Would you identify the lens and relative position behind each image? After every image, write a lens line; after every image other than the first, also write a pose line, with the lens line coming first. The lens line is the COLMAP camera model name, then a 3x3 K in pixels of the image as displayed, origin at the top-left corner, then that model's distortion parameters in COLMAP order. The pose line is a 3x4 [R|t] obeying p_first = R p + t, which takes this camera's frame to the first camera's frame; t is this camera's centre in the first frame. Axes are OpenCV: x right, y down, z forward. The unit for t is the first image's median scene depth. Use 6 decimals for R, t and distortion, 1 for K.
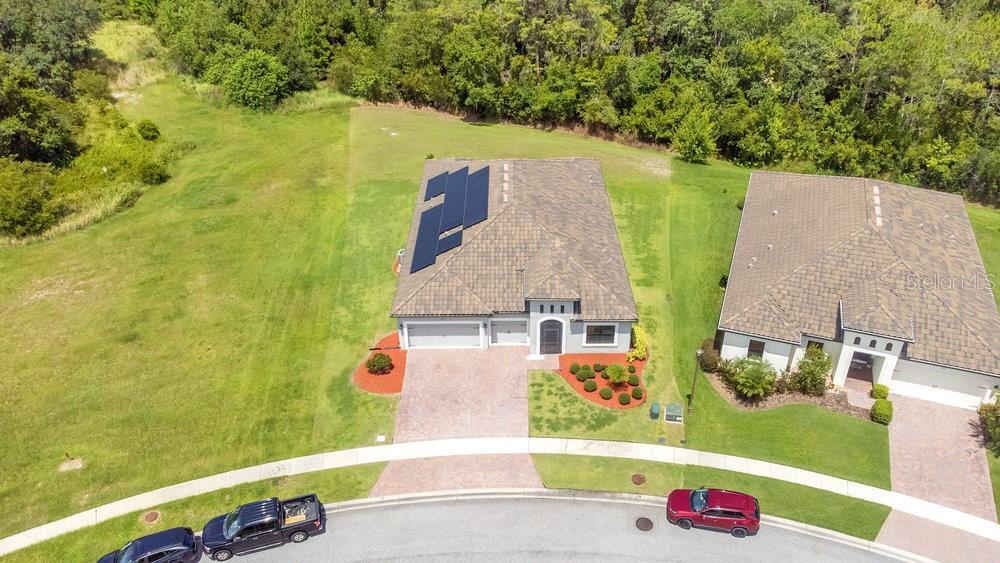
lens RADIAL K [[750.3, 0, 497.2], [0, 750.3, 273.6], [0, 0, 1]] dist [0.040792, 0.025693]
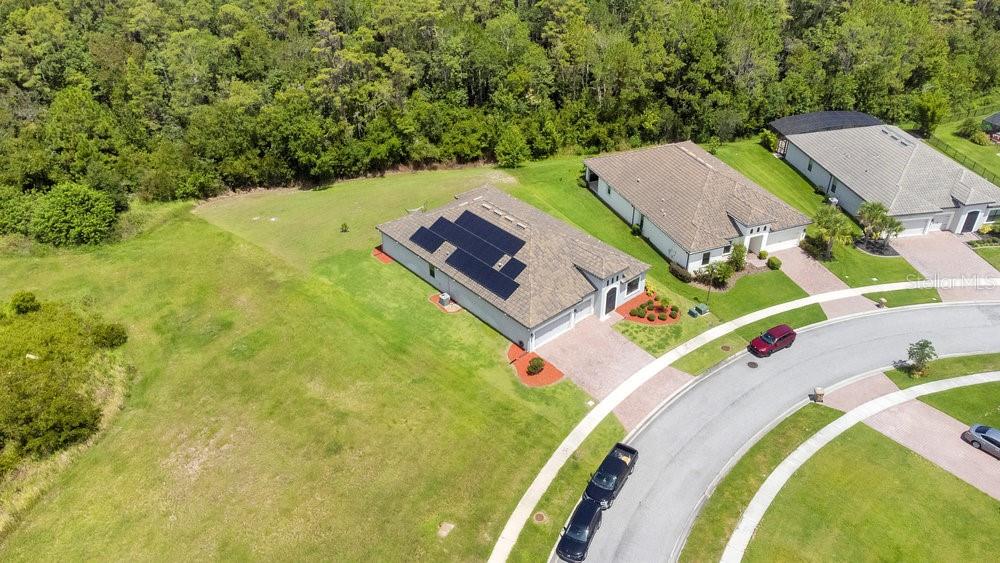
lens RADIAL K [[750.3, 0, 500.9], [0, 750.3, 276.4], [0, 0, 1]] dist [0.040792, 0.025693]
pose [[0.741633, -0.355961, 0.568570, -0.859106], [0.354651, 0.927513, 0.118081, -0.197153], [-0.569388, 0.114071, 0.814116, -0.069715]]
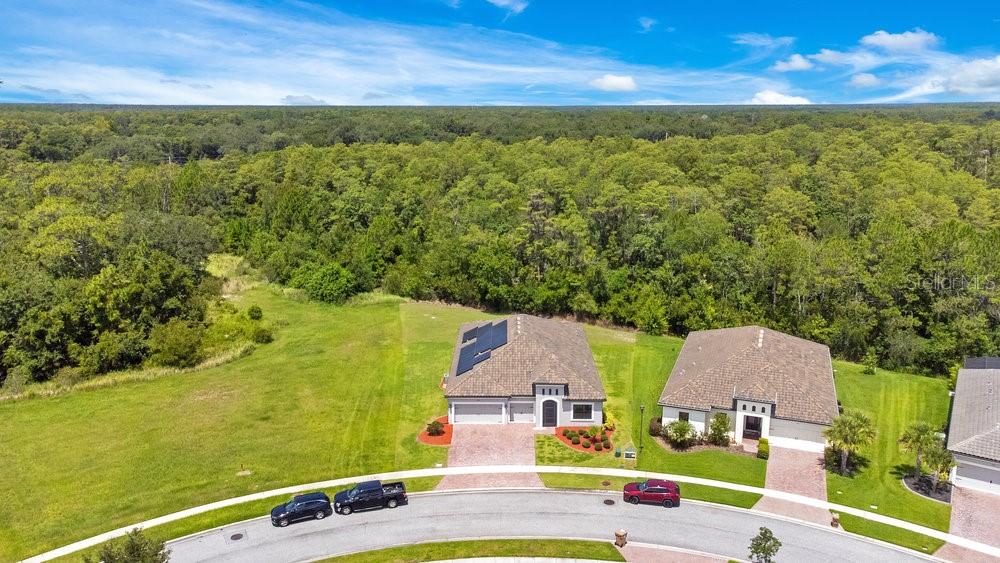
lens RADIAL K [[750.3, 0, 496.7], [0, 750.3, 285.3], [0, 0, 1]] dist [0.040792, 0.025693]
pose [[0.999915, 0.012813, -0.002276, -0.033031], [-0.012864, 0.946599, -0.322157, 0.313560], [-0.001973, 0.322159, 0.946684, -0.488929]]
